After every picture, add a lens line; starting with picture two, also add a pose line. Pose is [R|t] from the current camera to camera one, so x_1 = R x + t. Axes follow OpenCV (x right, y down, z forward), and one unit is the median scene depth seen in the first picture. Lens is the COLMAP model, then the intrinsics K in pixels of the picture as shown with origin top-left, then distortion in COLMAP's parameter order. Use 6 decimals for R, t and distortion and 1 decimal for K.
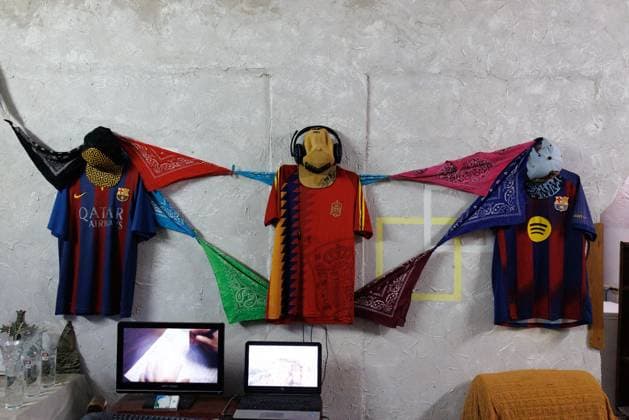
lens RADIAL K [[424.2, 0, 314.5], [0, 424.2, 210.0], [0, 0, 1]] dist [-0.001247, -0.000876]
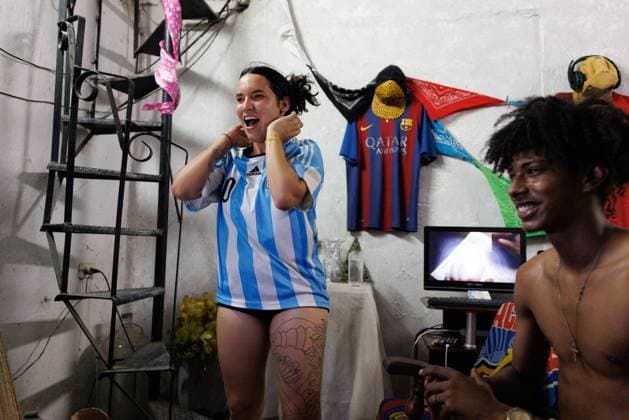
lens RADIAL K [[424.2, 0, 314.5], [0, 424.2, 210.0], [0, 0, 1]] dist [-0.001247, -0.000876]
pose [[0.986658, -0.000453, -0.162806, -0.509050], [-0.011683, 0.997221, -0.073580, 0.276484], [0.162387, 0.074500, 0.983911, -0.136544]]
